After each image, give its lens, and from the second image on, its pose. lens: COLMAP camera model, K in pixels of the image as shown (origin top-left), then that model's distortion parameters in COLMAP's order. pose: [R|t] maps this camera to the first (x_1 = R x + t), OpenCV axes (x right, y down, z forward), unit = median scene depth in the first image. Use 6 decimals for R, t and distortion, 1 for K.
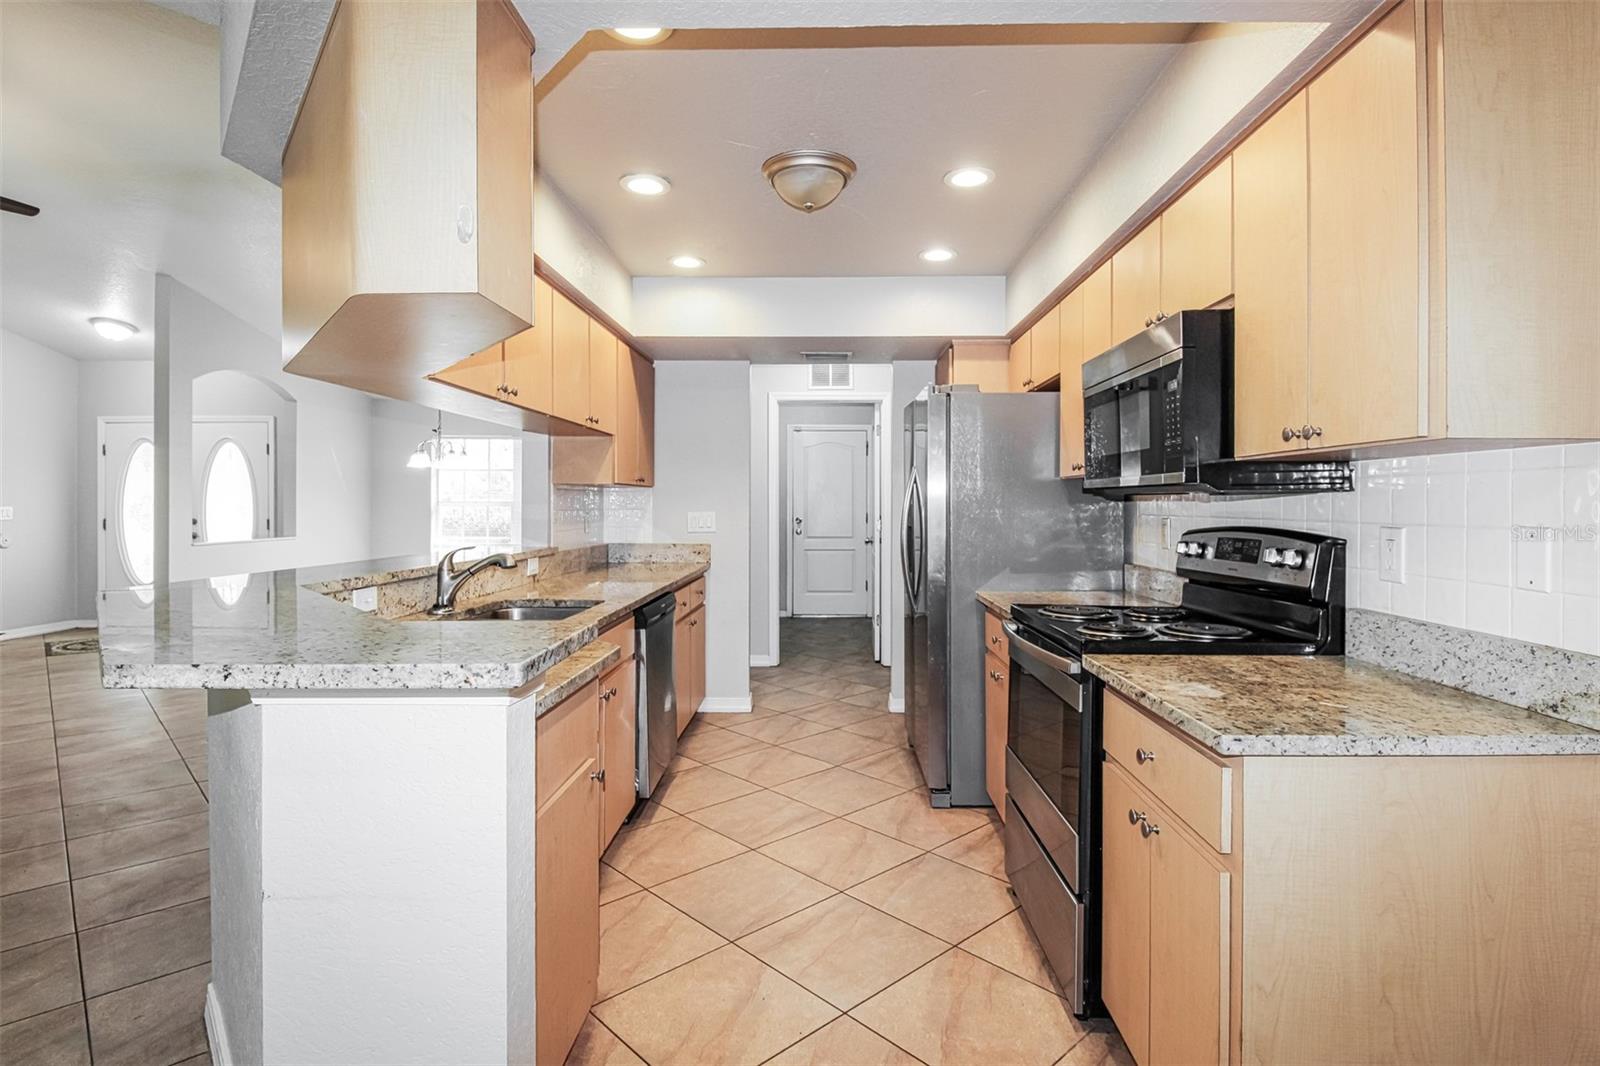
lens RADIAL K [[830.0, 0, 798.8], [0, 830.0, 511.8], [0, 0, 1]] dist [0.002711, 0.000110]
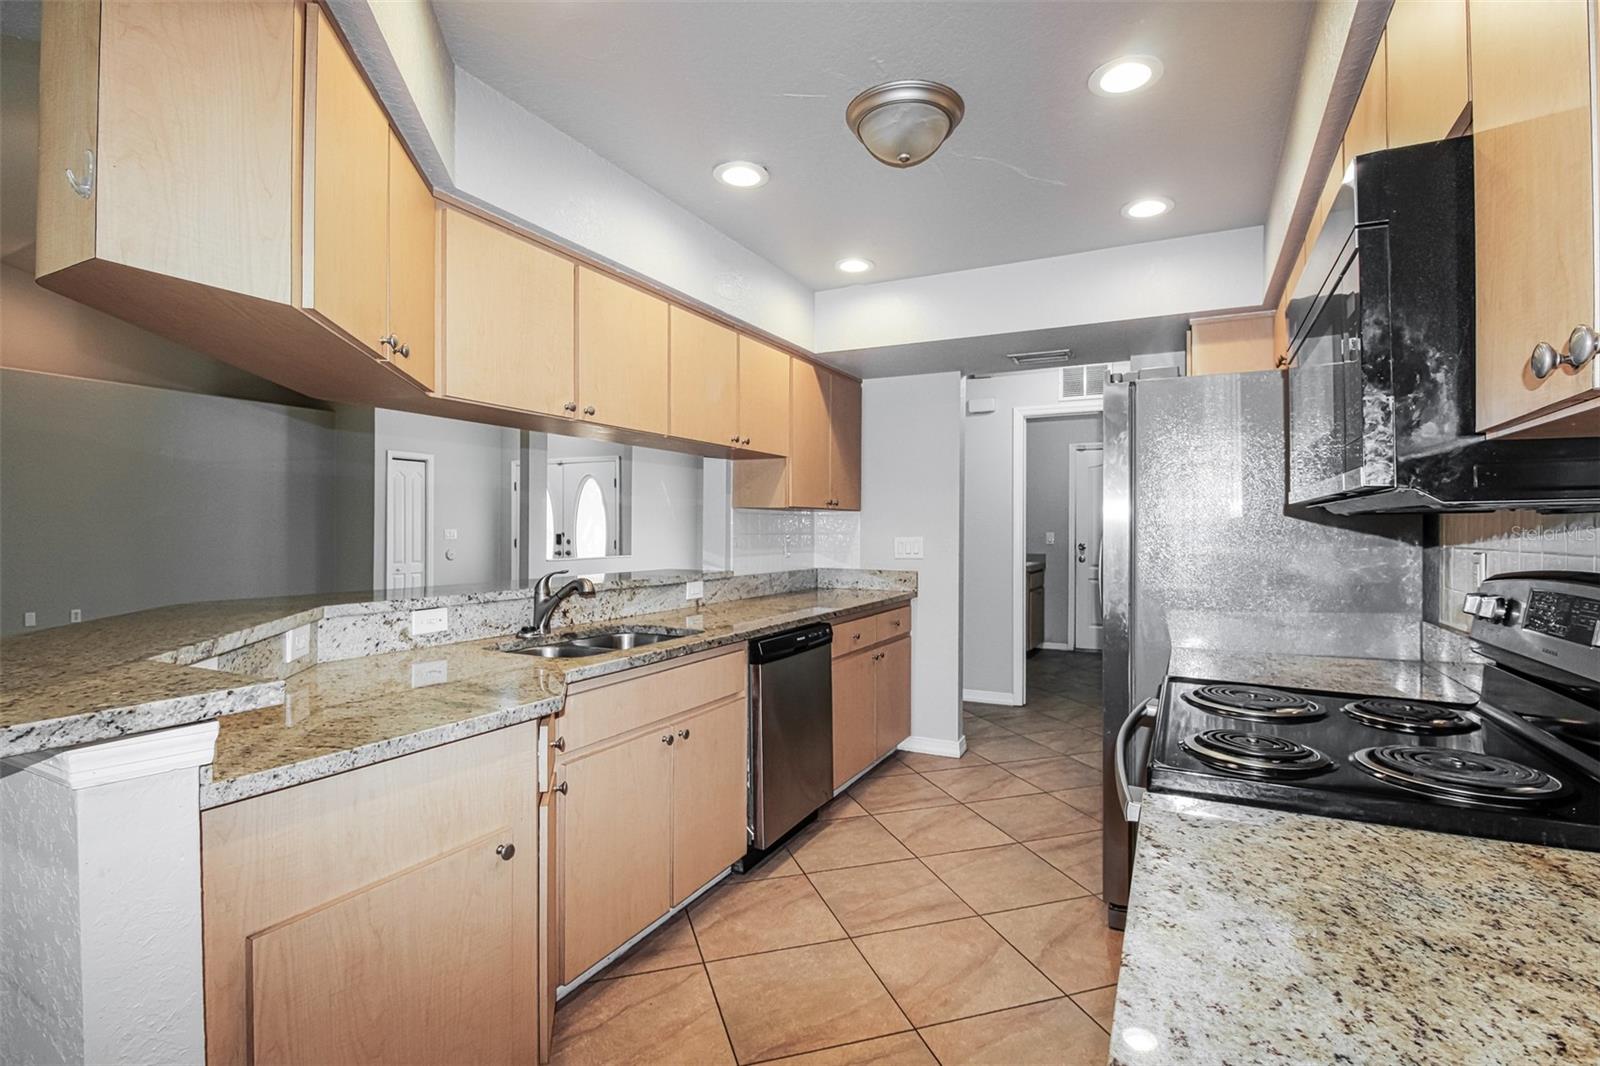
lens RADIAL K [[762.8, 0, 800.0], [0, 762.8, 533.0], [0, 0, 1]] dist [0.009821, -0.020395]
pose [[0.904218, 0.004939, -0.427043, 0.174229], [-0.006809, 0.999973, -0.002854, -0.001279], [0.427017, 0.005488, 0.904227, 0.210475]]
